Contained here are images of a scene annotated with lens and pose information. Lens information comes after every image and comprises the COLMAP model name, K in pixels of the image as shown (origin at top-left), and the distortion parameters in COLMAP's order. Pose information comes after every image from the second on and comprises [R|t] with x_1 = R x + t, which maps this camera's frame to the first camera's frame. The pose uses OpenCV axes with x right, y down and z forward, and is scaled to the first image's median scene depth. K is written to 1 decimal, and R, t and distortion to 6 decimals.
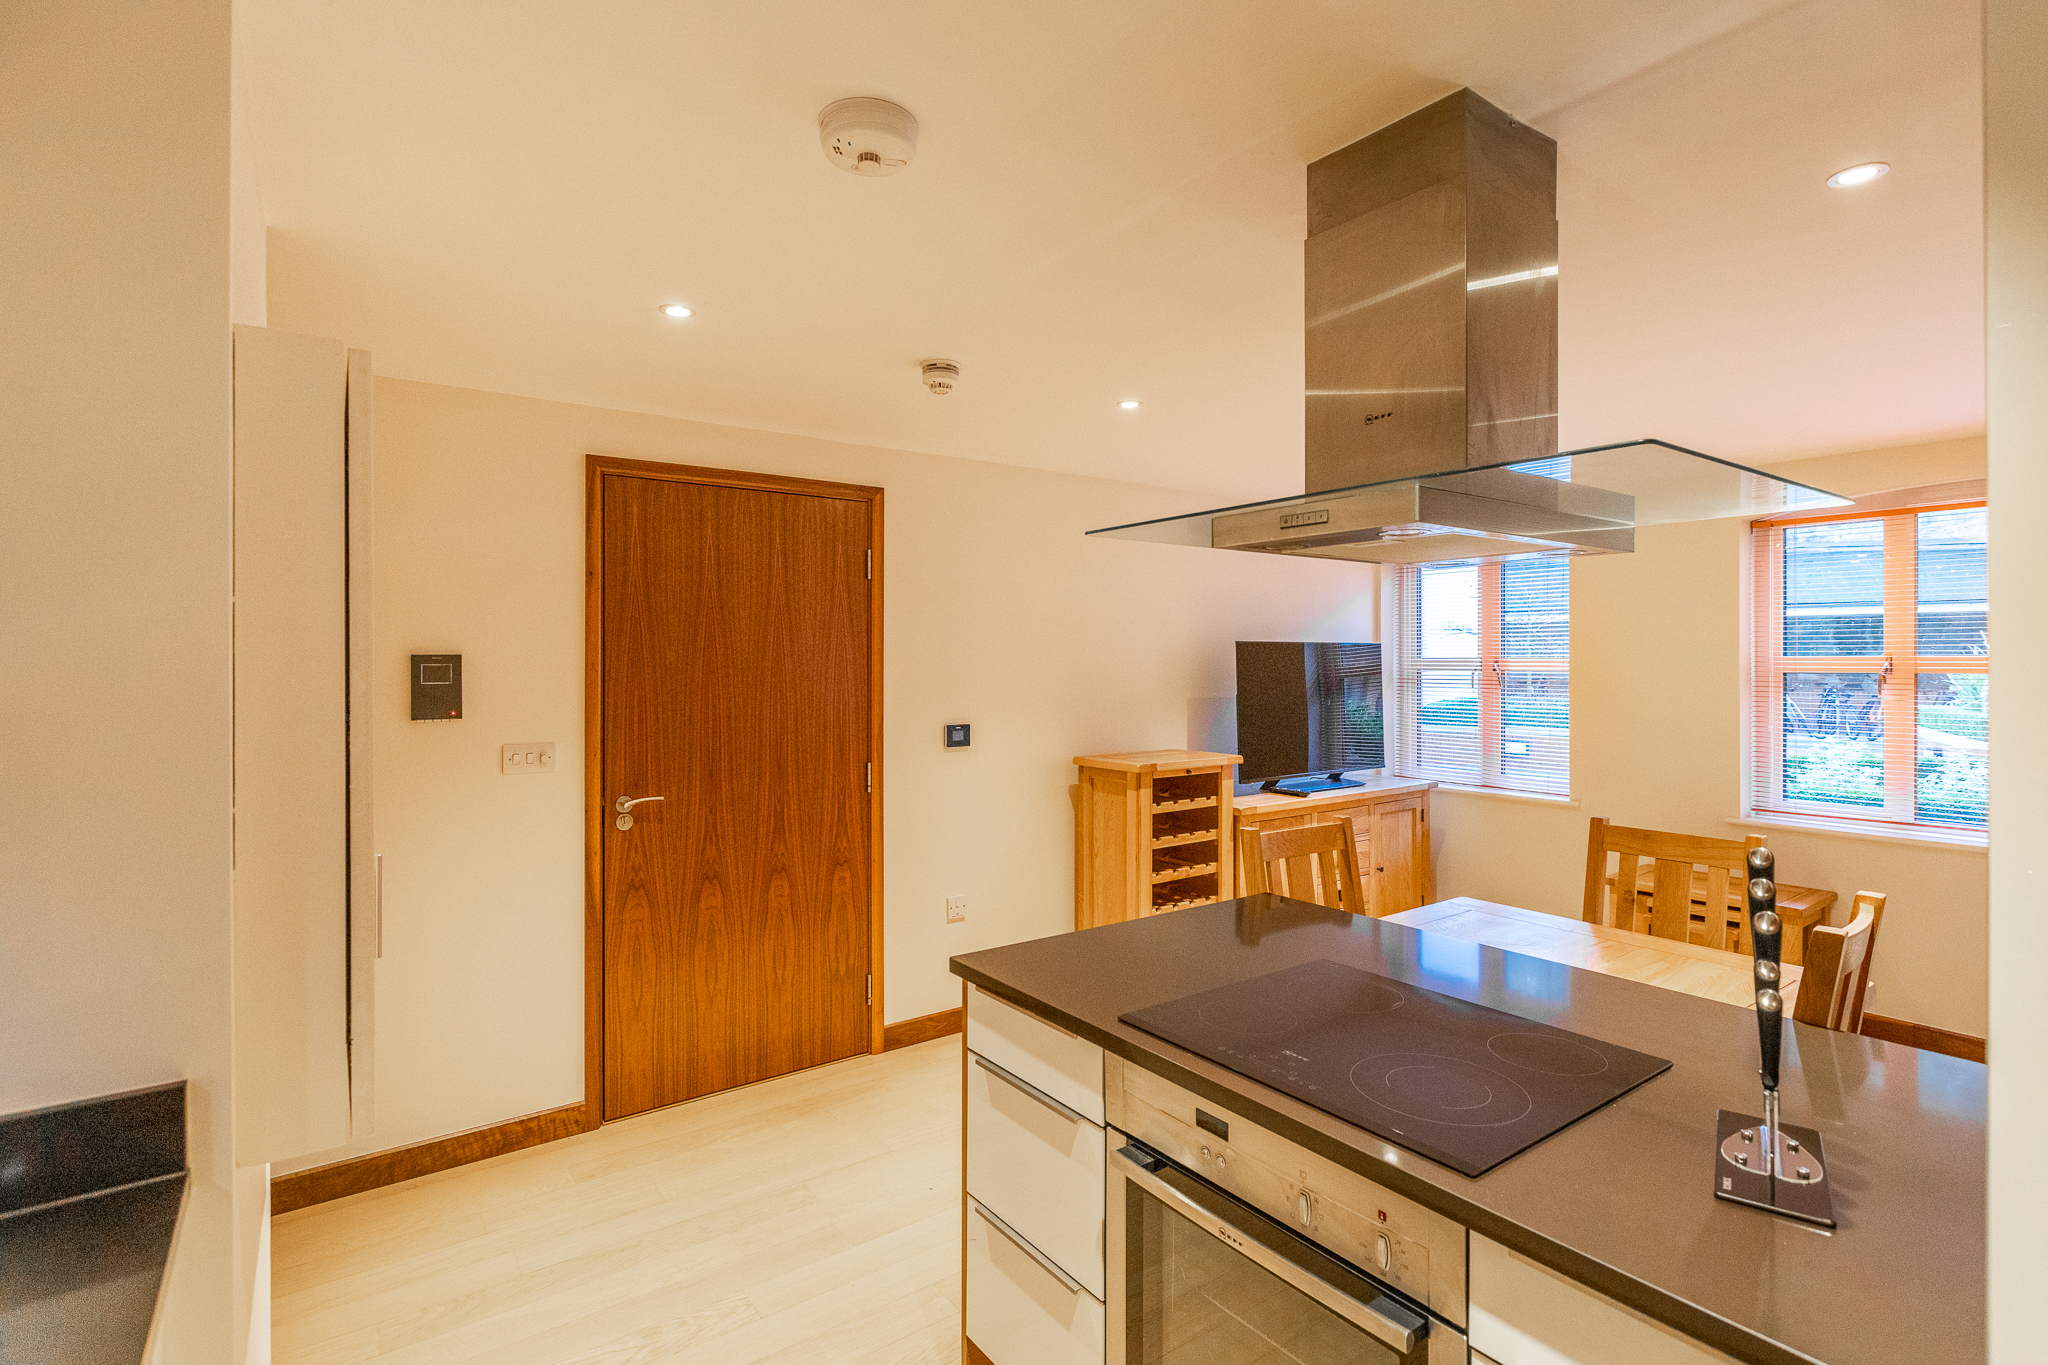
lens RADIAL K [[962.1, 0, 1012.1], [0, 962.1, 656.3], [0, 0, 1]] dist [-0.018328, 0.000249]
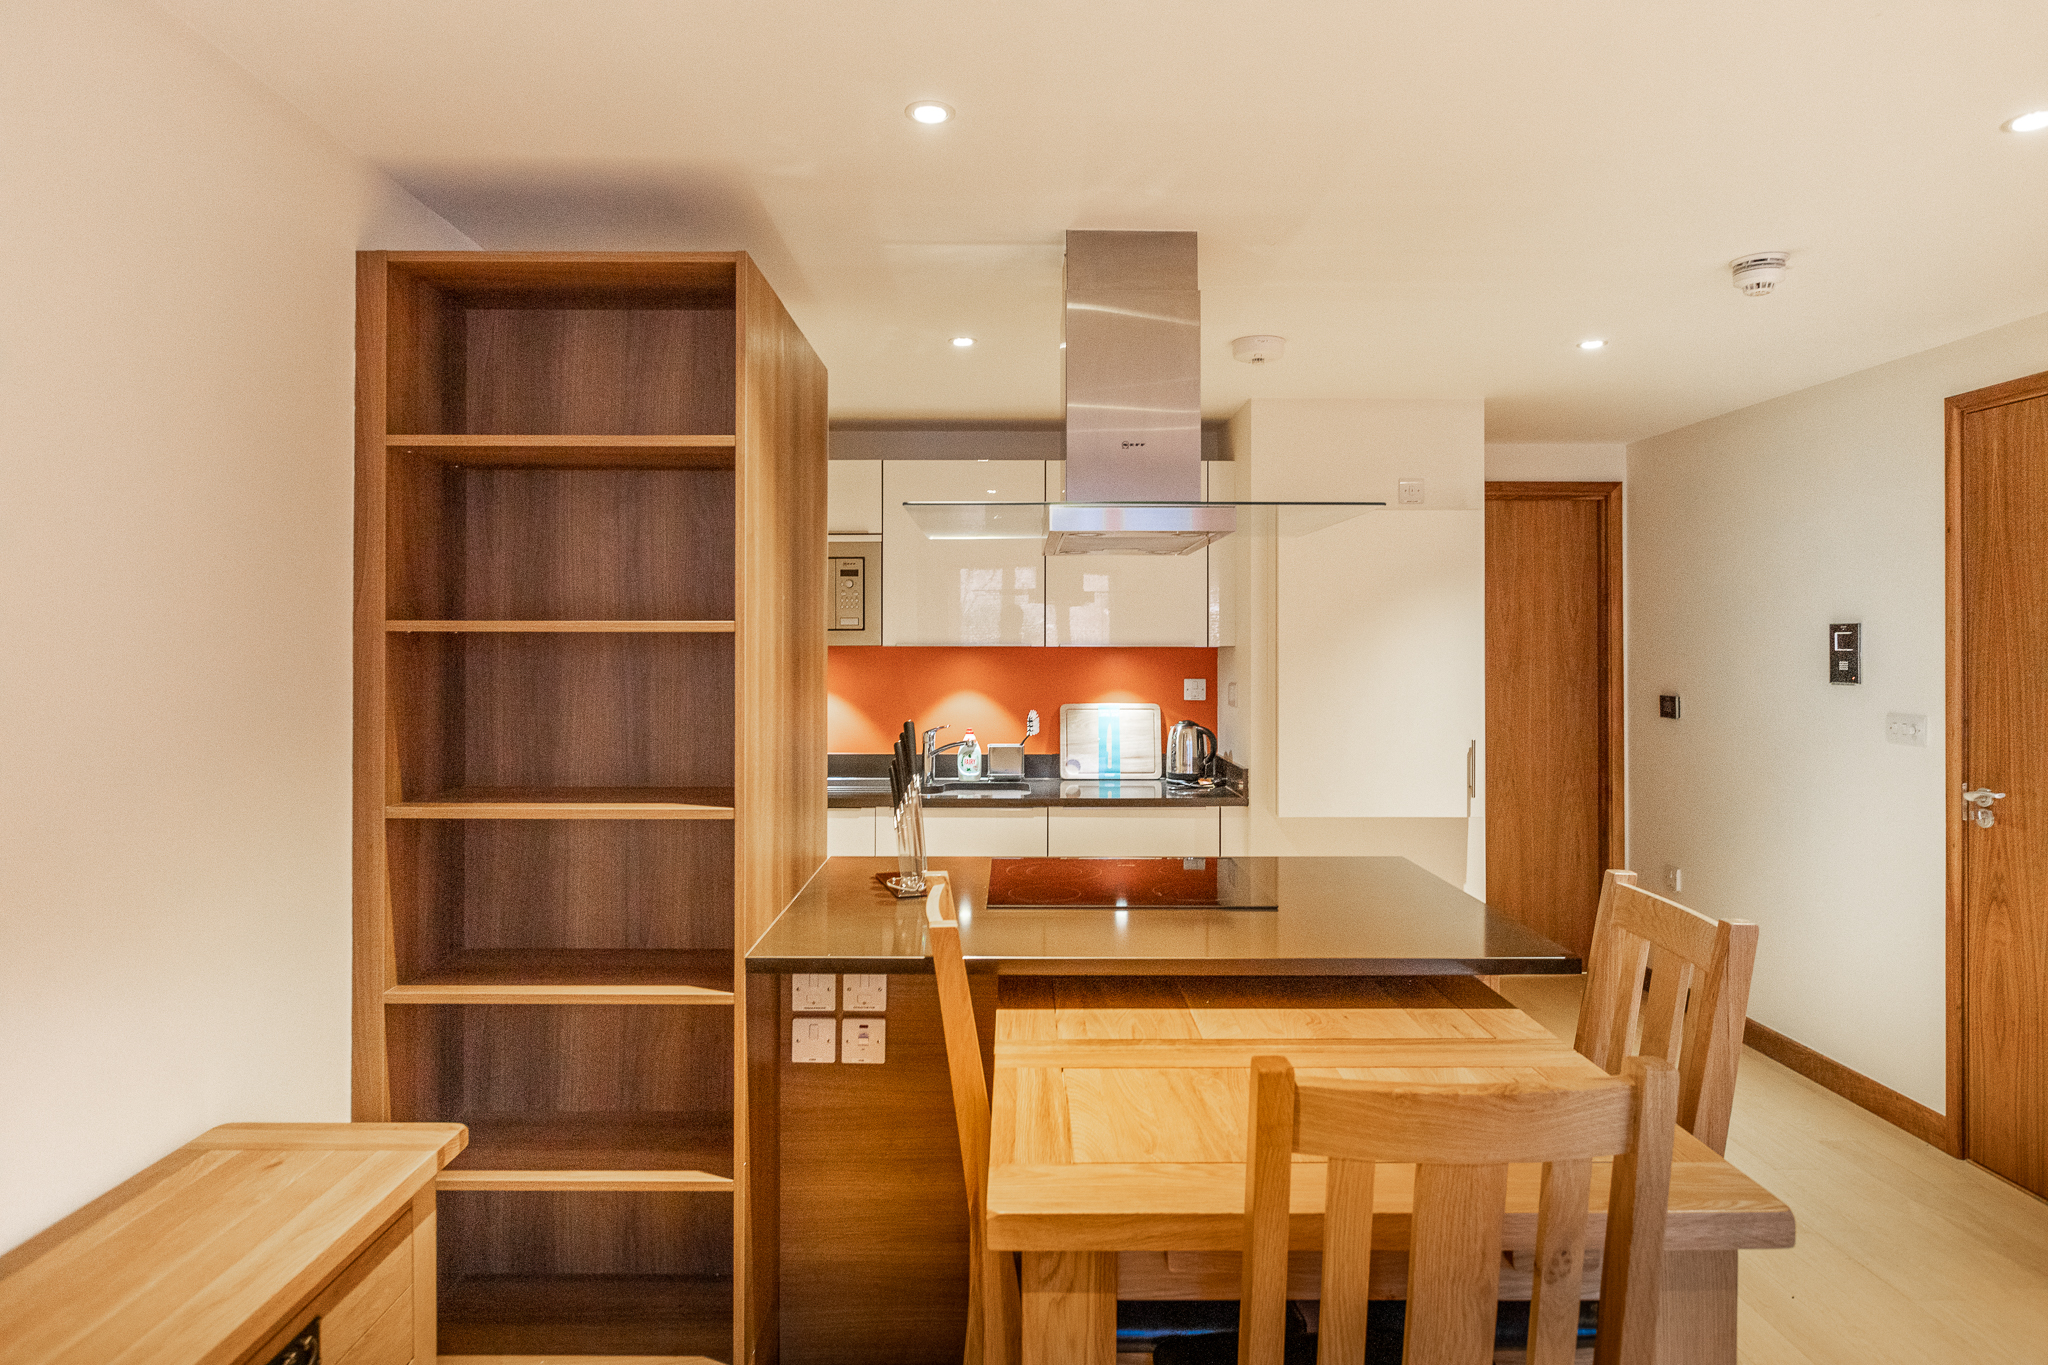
lens RADIAL K [[1160.5, 0, 1016.2], [0, 1160.5, 635.6], [0, 0, 1]] dist [-0.003616, -0.001771]
pose [[-0.571178, -0.001775, -0.820824, 0.750252], [0.005183, 0.999970, -0.005768, 0.010666], [0.820810, -0.007549, -0.571151, 0.719342]]
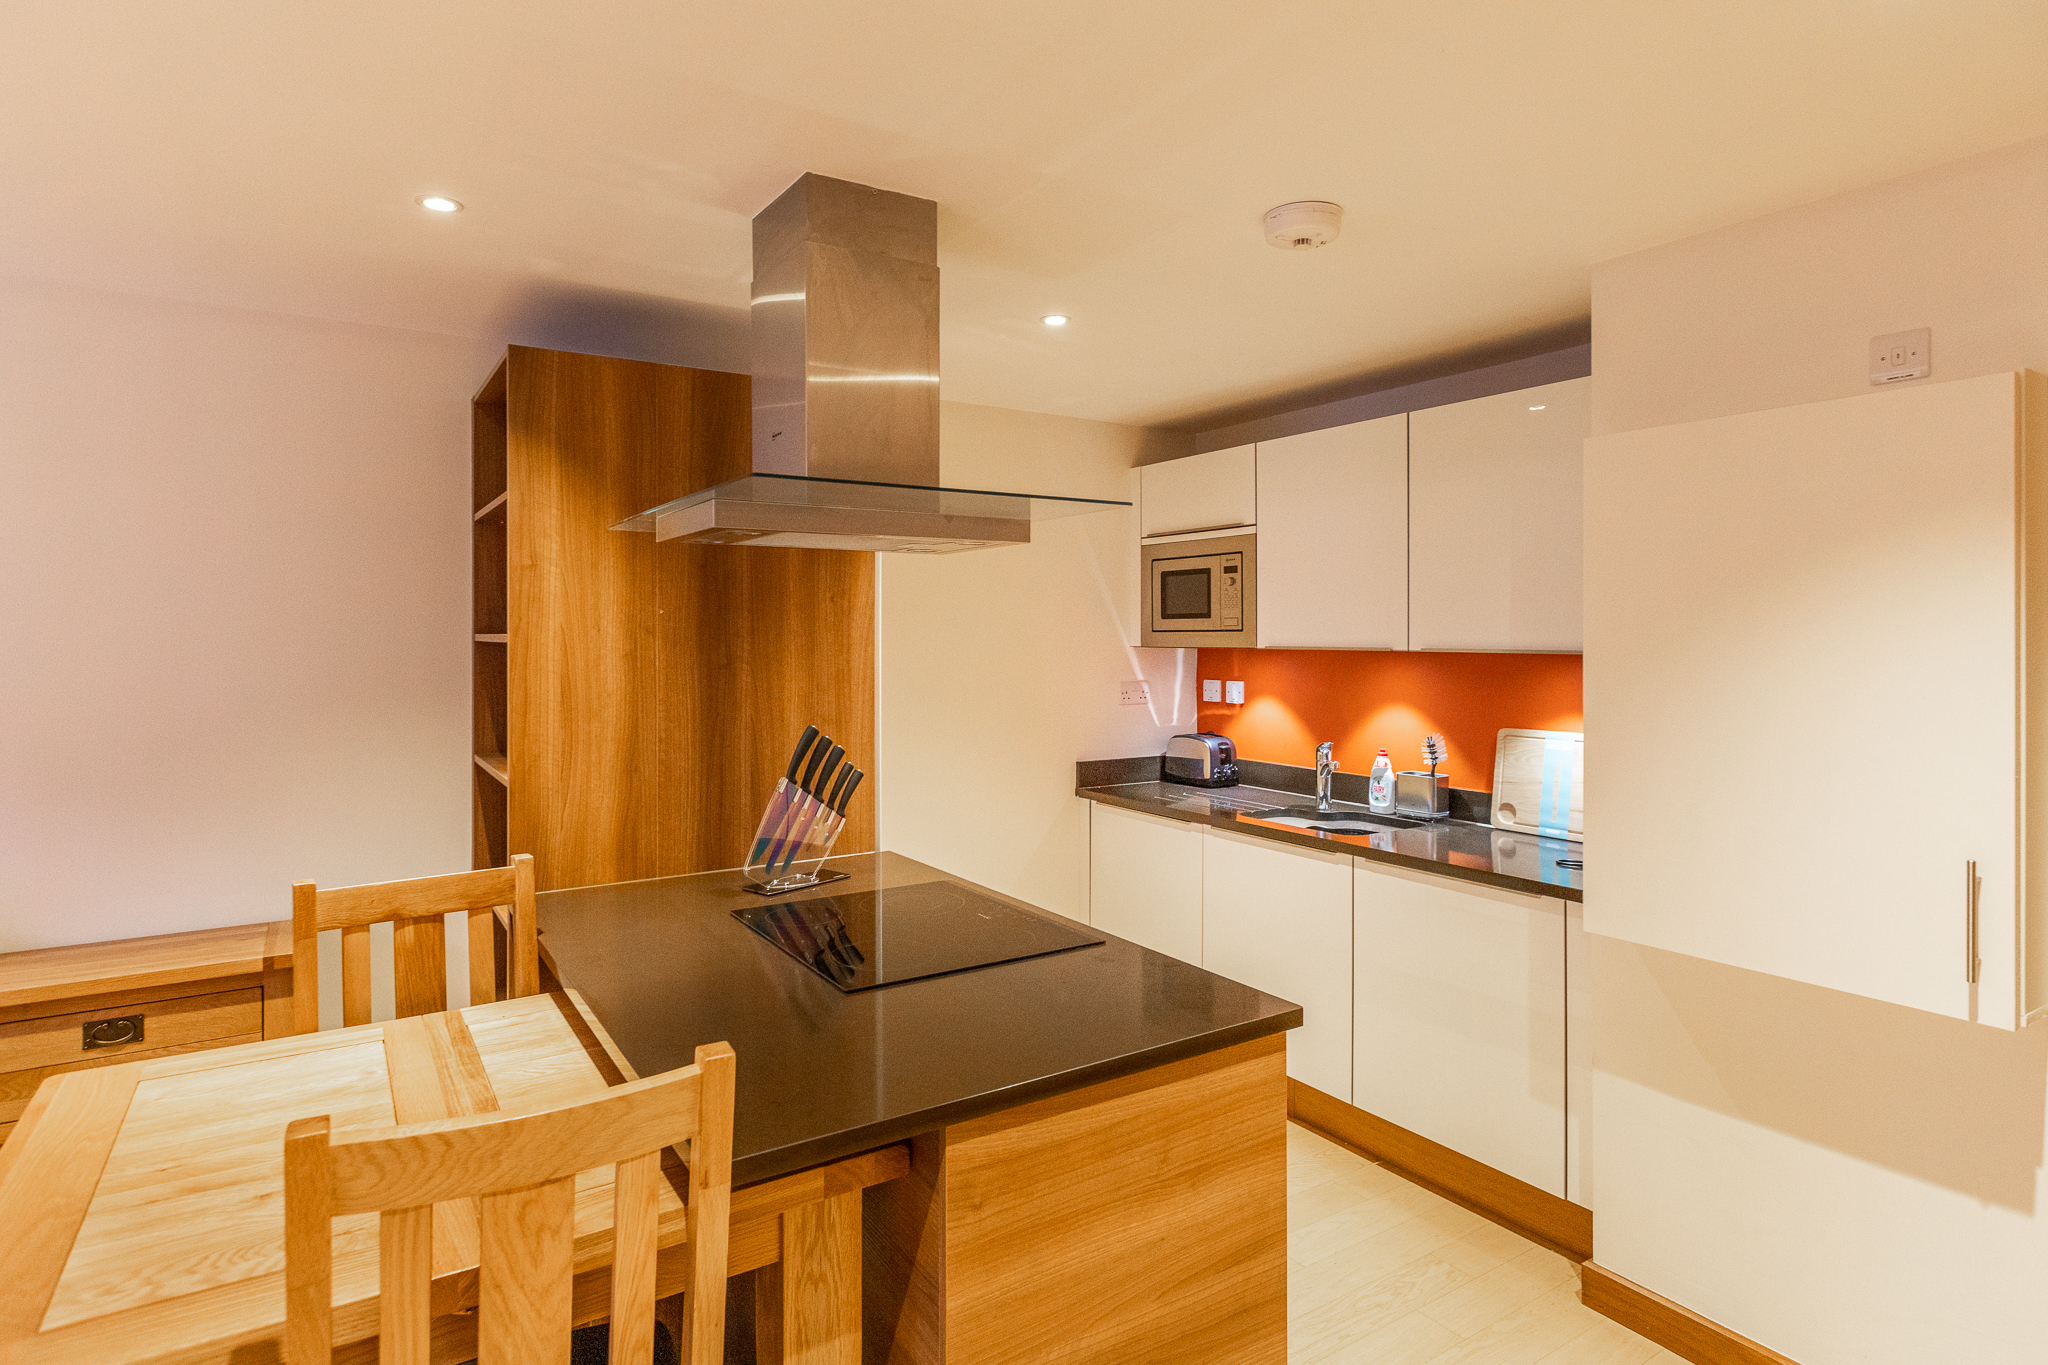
lens RADIAL K [[1087.3, 0, 1019.5], [0, 1087.3, 636.1], [0, 0, 1]] dist [-0.001232, -0.000483]
pose [[-0.999092, 0.004280, 0.042391, 0.058422], [0.004199, 0.999989, -0.001997, 0.003716], [-0.042399, -0.001818, -0.999099, 0.935463]]
